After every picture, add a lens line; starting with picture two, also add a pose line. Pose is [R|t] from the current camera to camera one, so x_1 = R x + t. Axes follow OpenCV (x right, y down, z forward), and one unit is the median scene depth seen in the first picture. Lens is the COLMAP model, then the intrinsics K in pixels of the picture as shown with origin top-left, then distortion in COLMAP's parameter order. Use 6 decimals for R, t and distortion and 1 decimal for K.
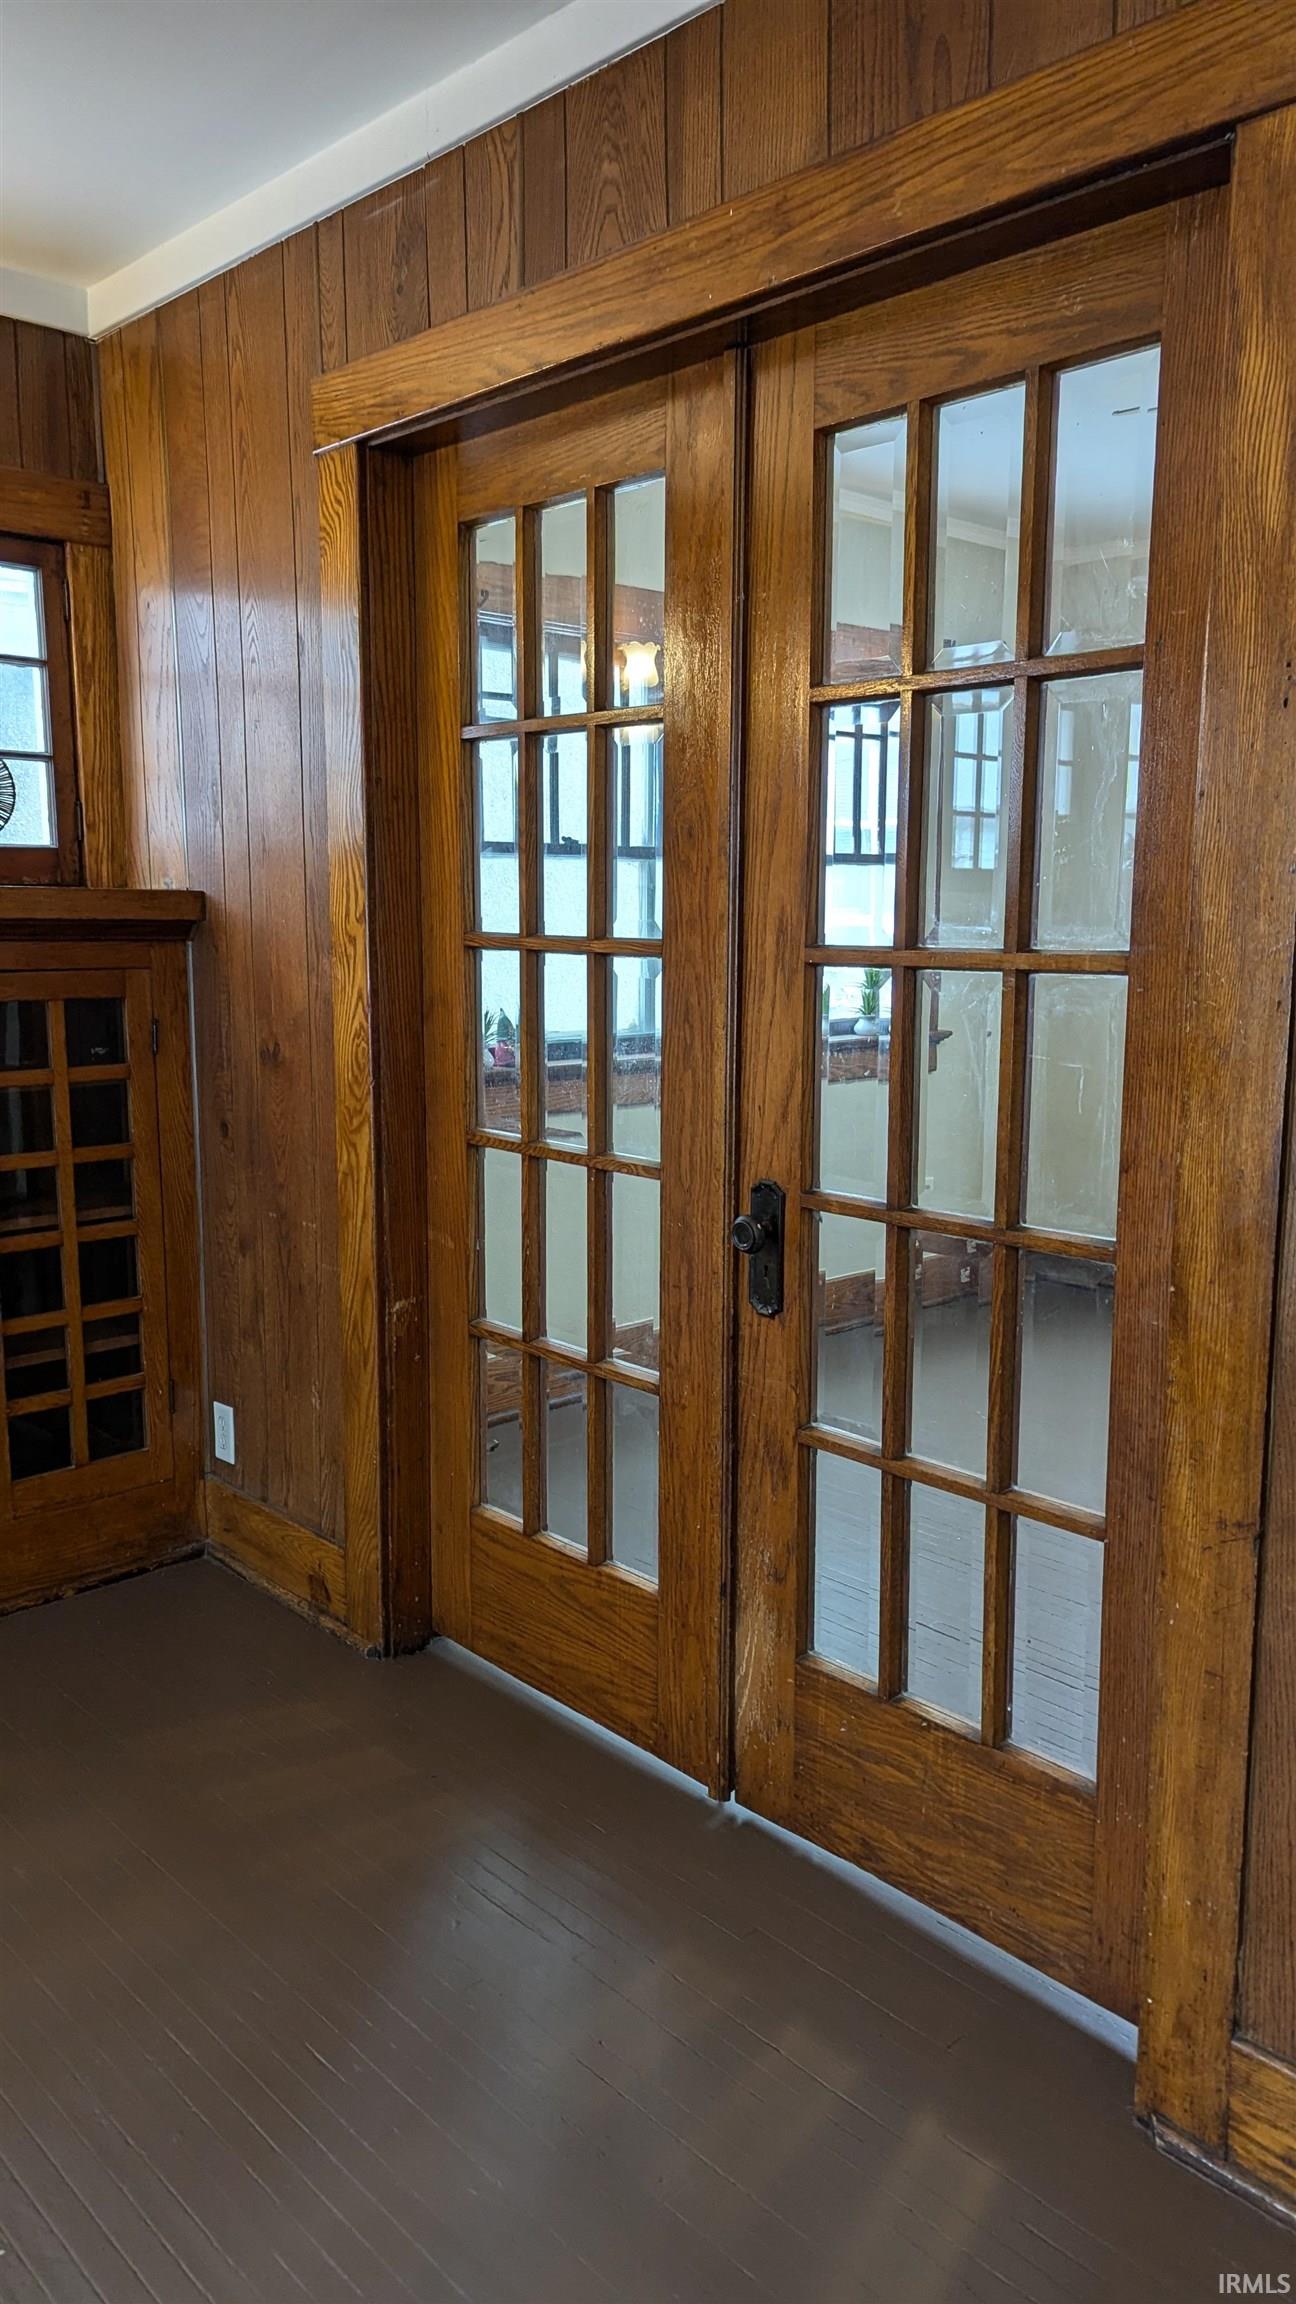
lens RADIAL K [[1645.7, 0, 648.0], [0, 1645.7, 1152.0], [0, 0, 1]] dist [0.041060, -0.000297]
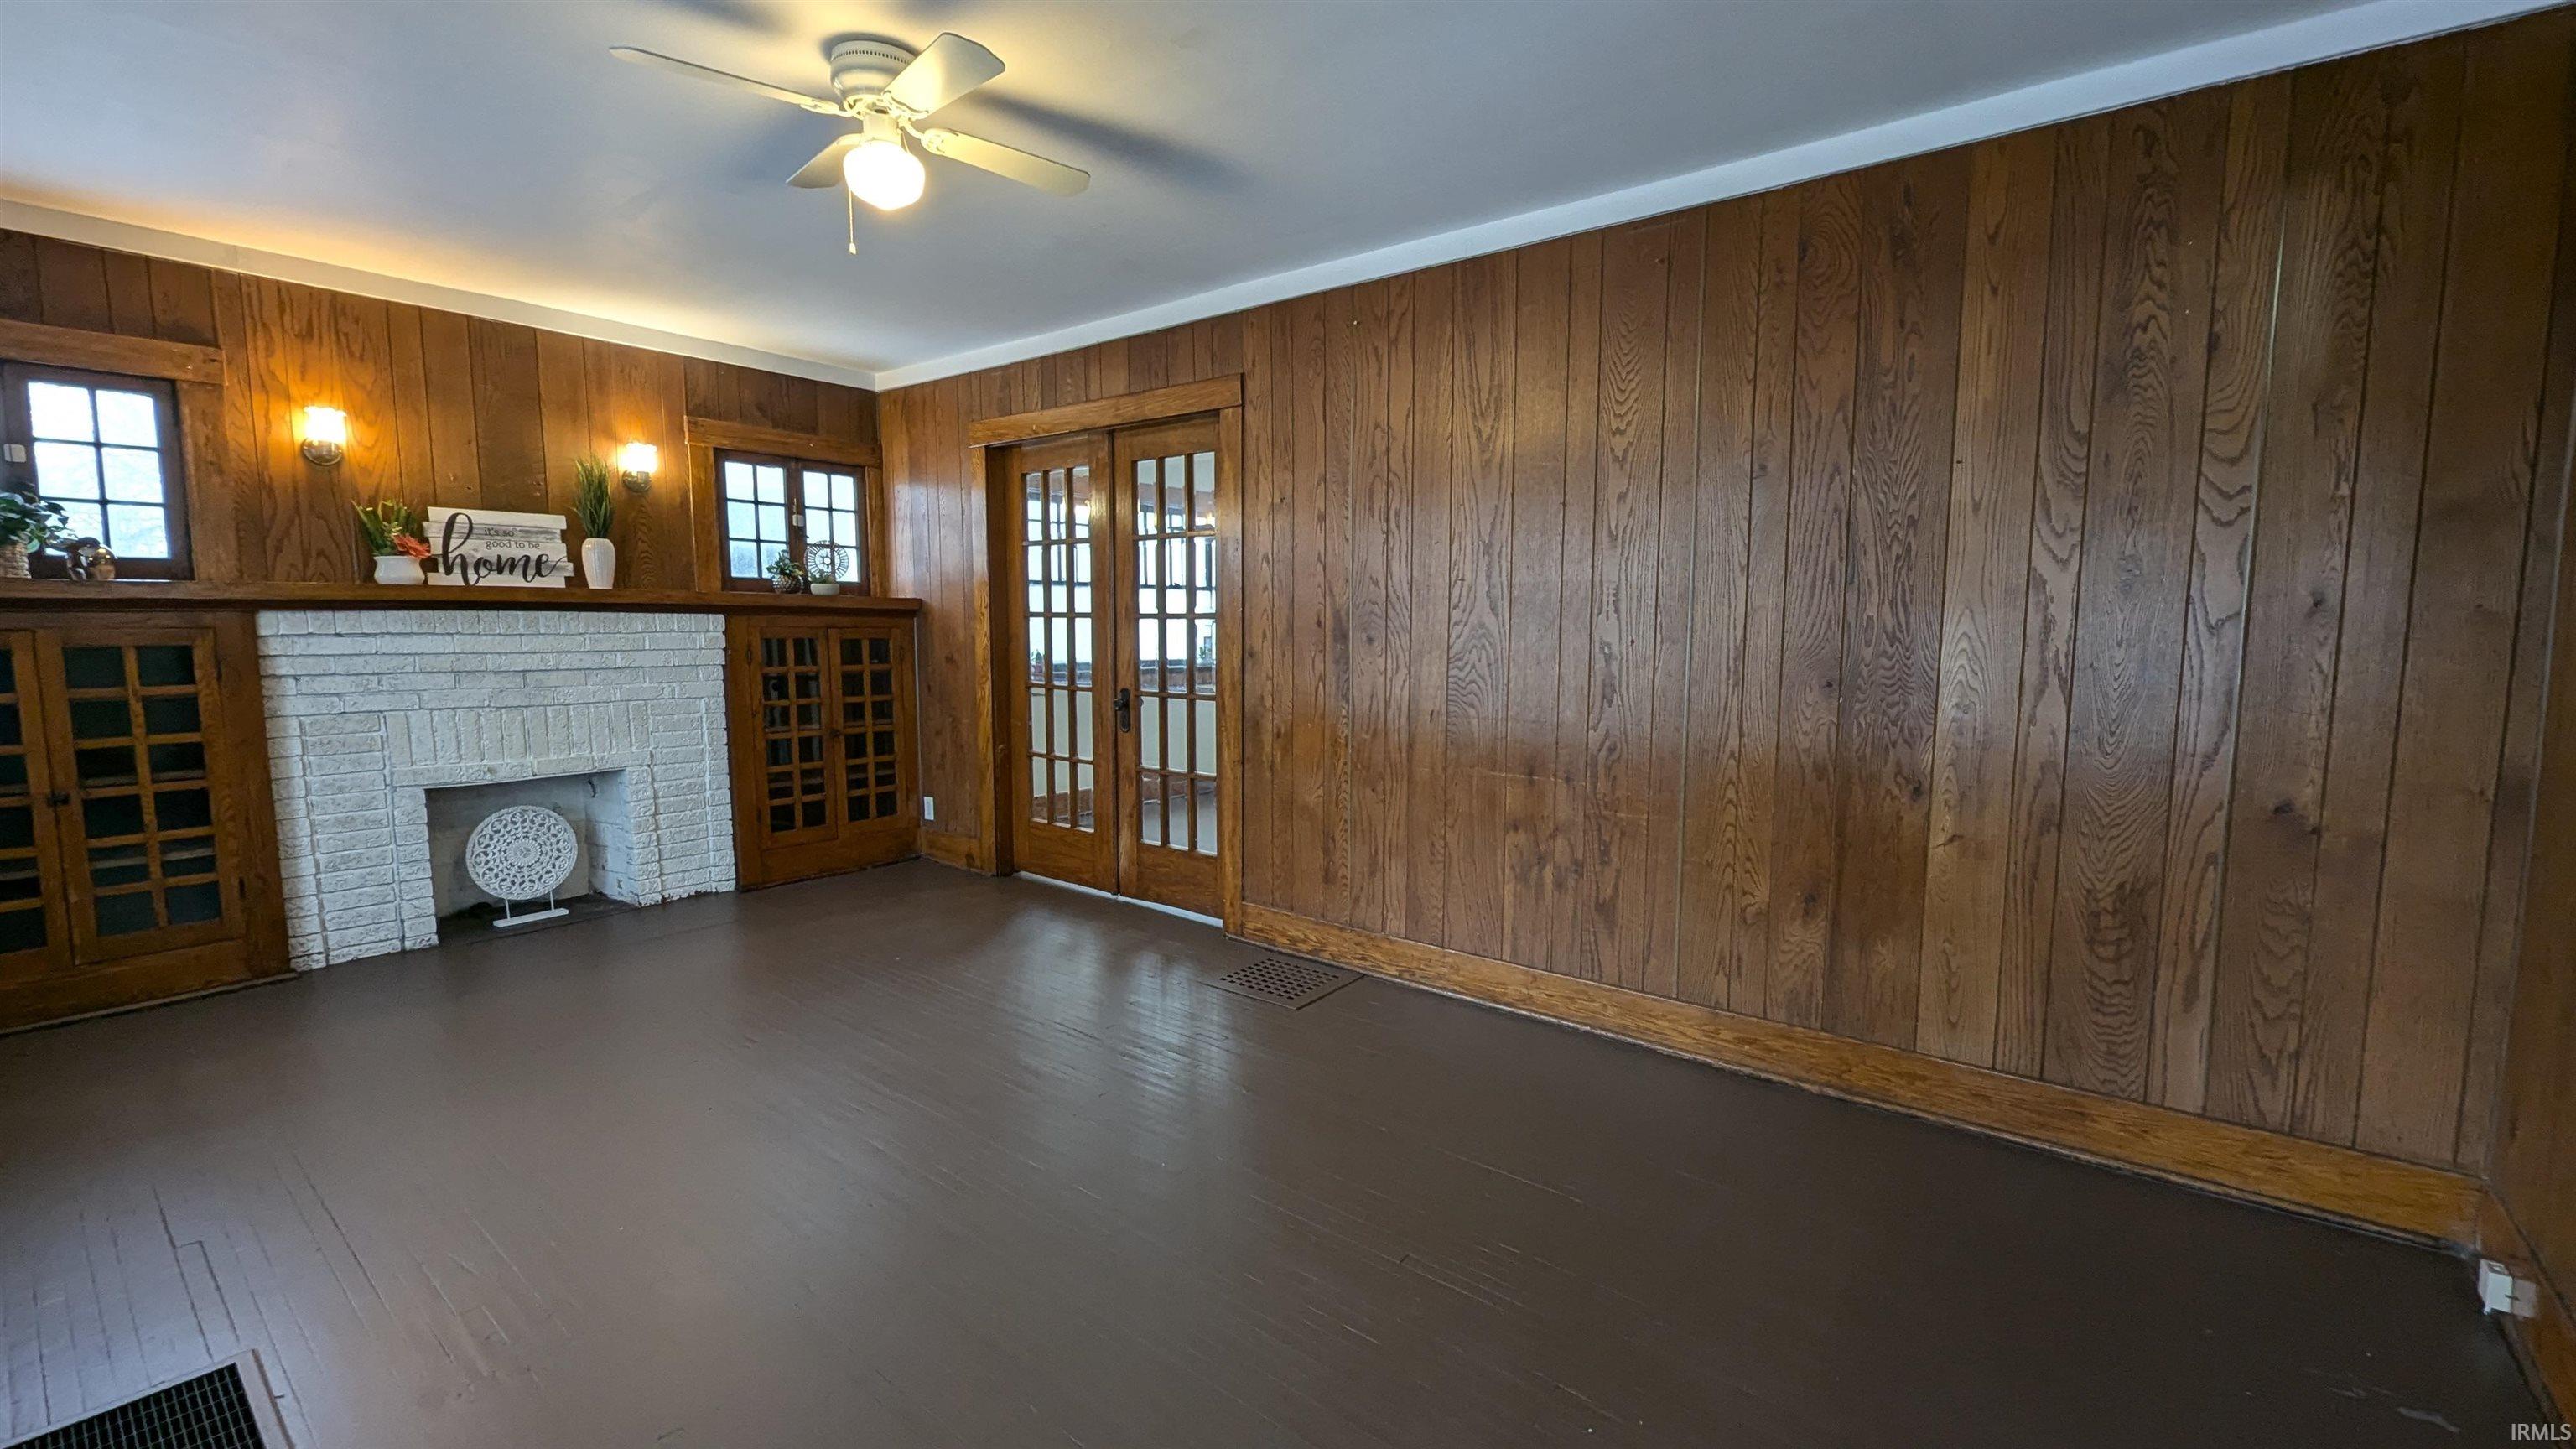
lens RADIAL K [[1056.8, 0, 1296.5], [0, 1056.8, 725.3], [0, 0, 1]] dist [0.000322, -0.000819]
pose [[0.988463, -0.015730, 0.150646, 0.067888], [0.022783, 0.998718, -0.045207, 0.139071], [-0.149742, 0.048118, 0.987554, -0.771650]]
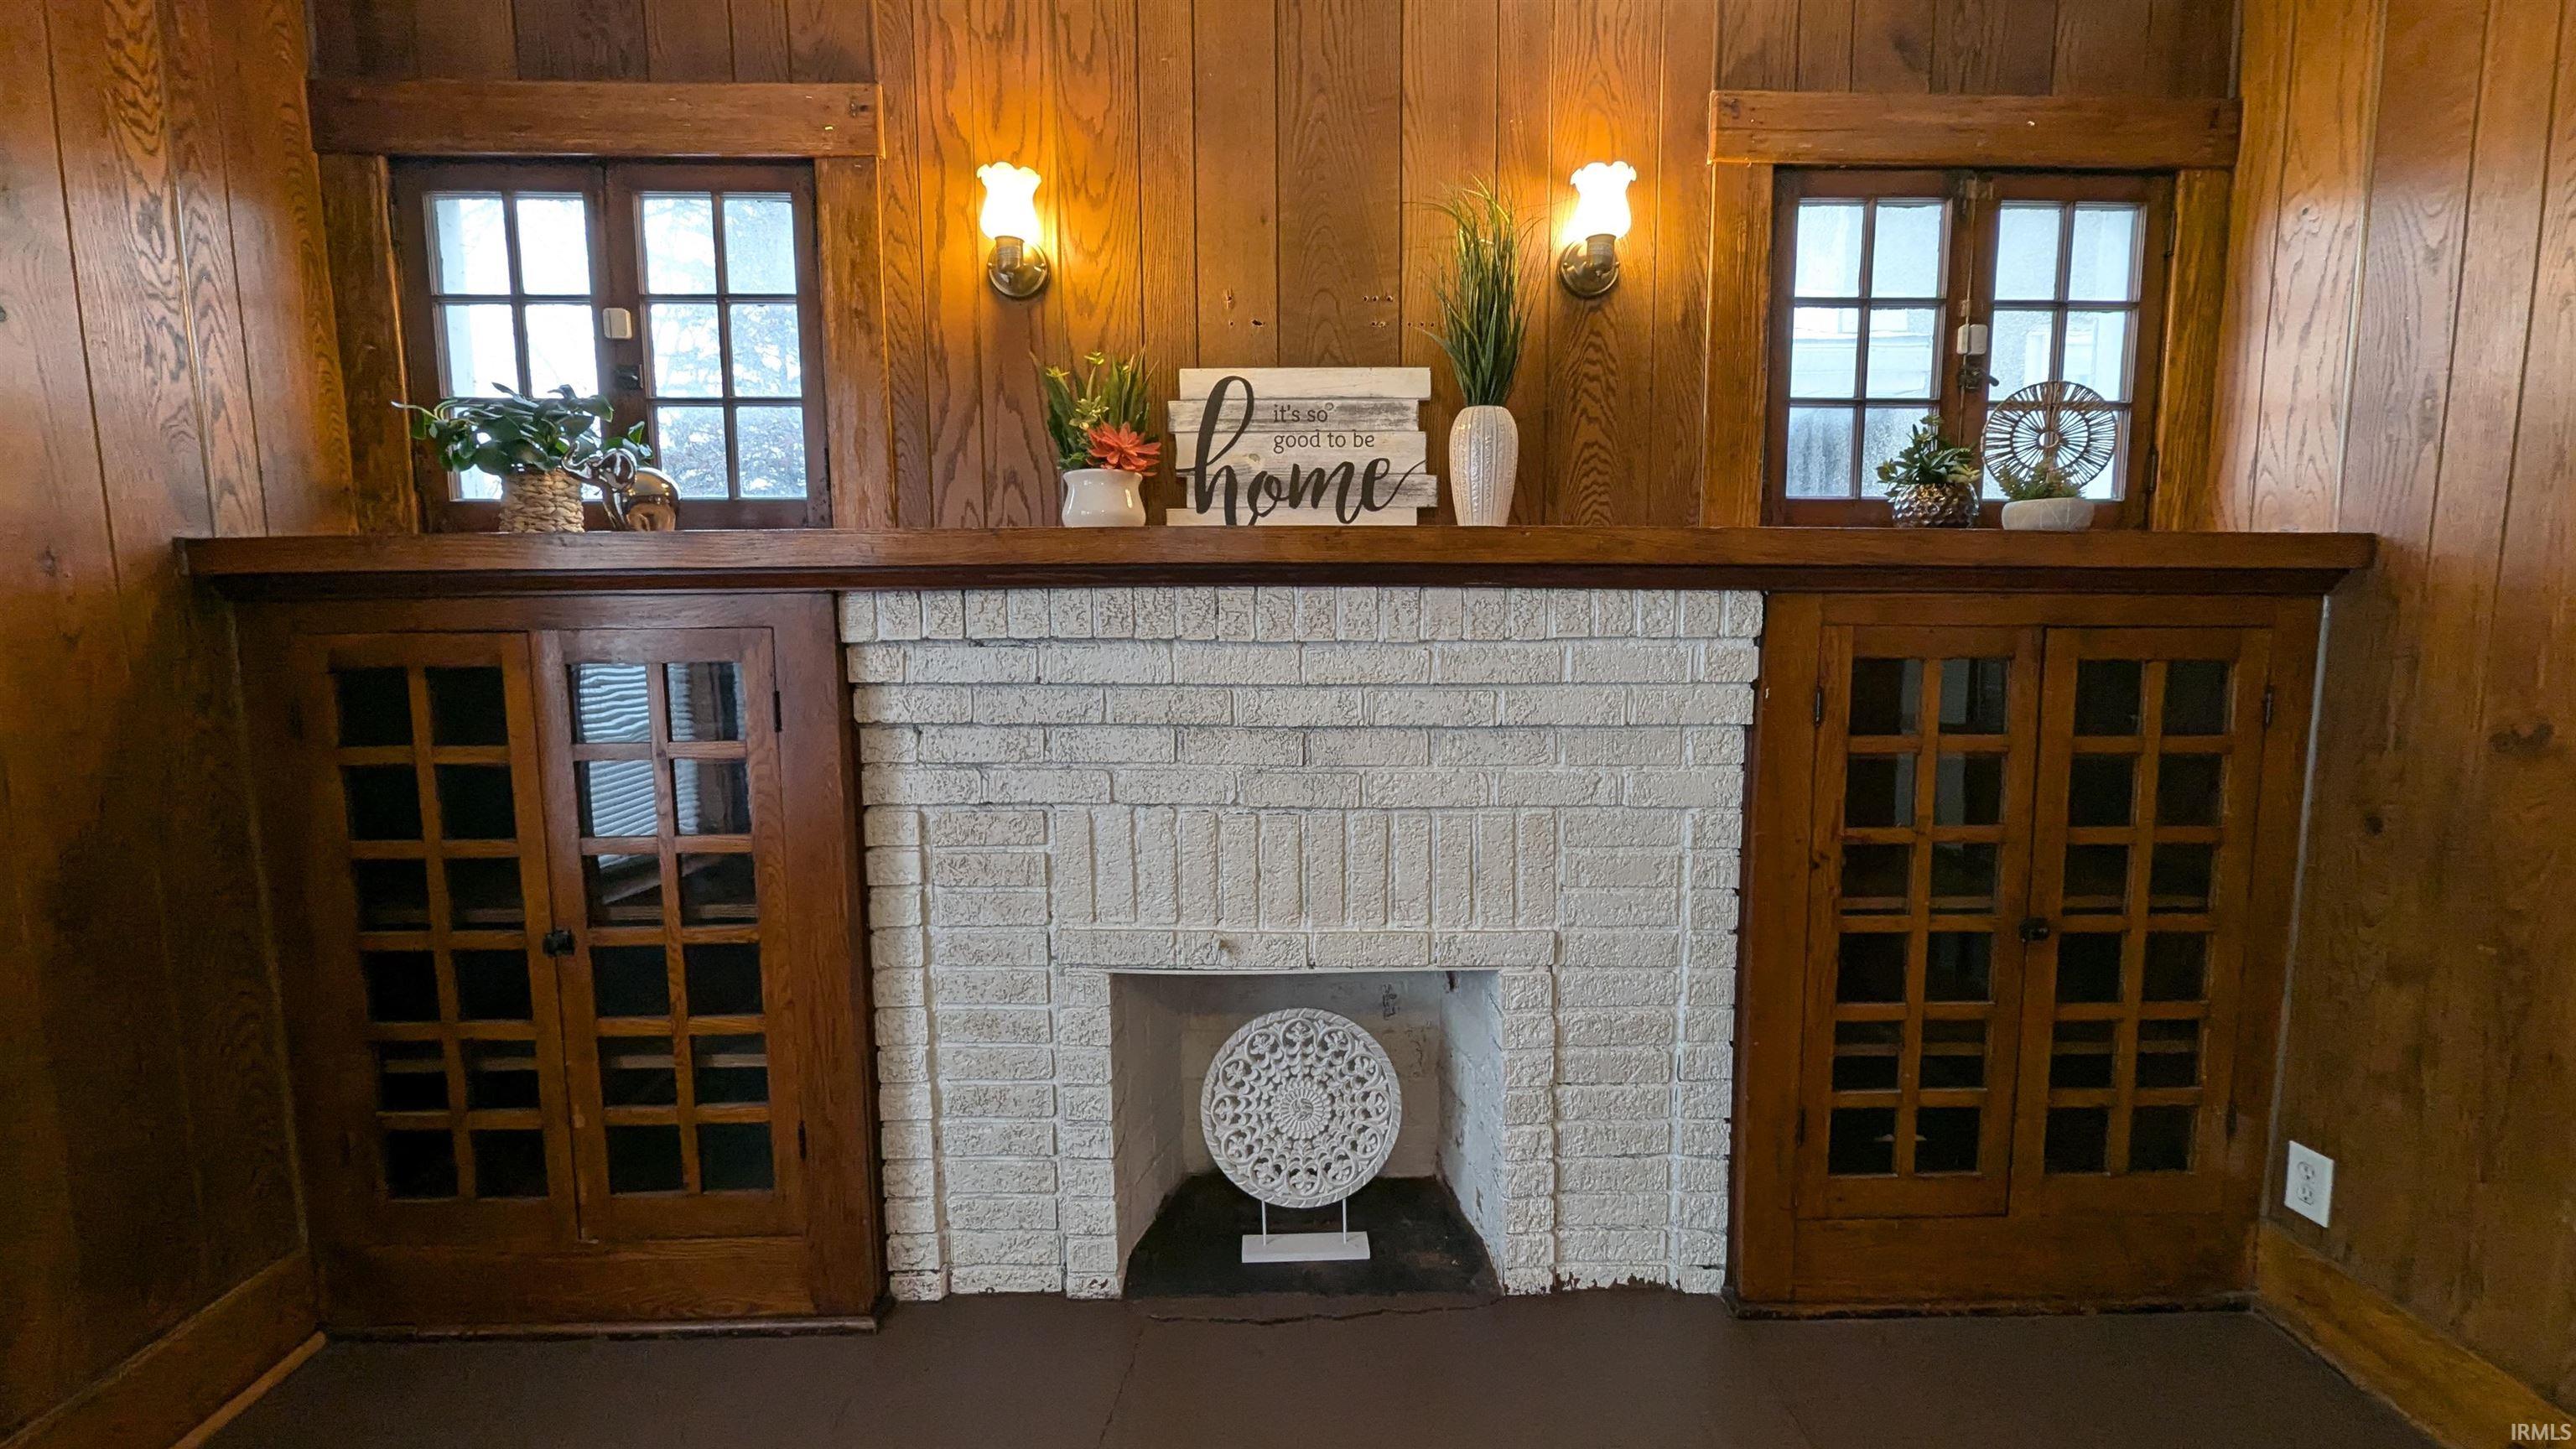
lens RADIAL K [[1056.8, 0, 1296.5], [0, 1056.8, 725.3], [0, 0, 1]] dist [0.000322, -0.000819]
pose [[0.738376, 0.068879, -0.670863, -0.316048], [-0.092610, 0.995702, 0.000301, -0.014147], [0.668001, 0.061906, 0.741581, 0.269123]]
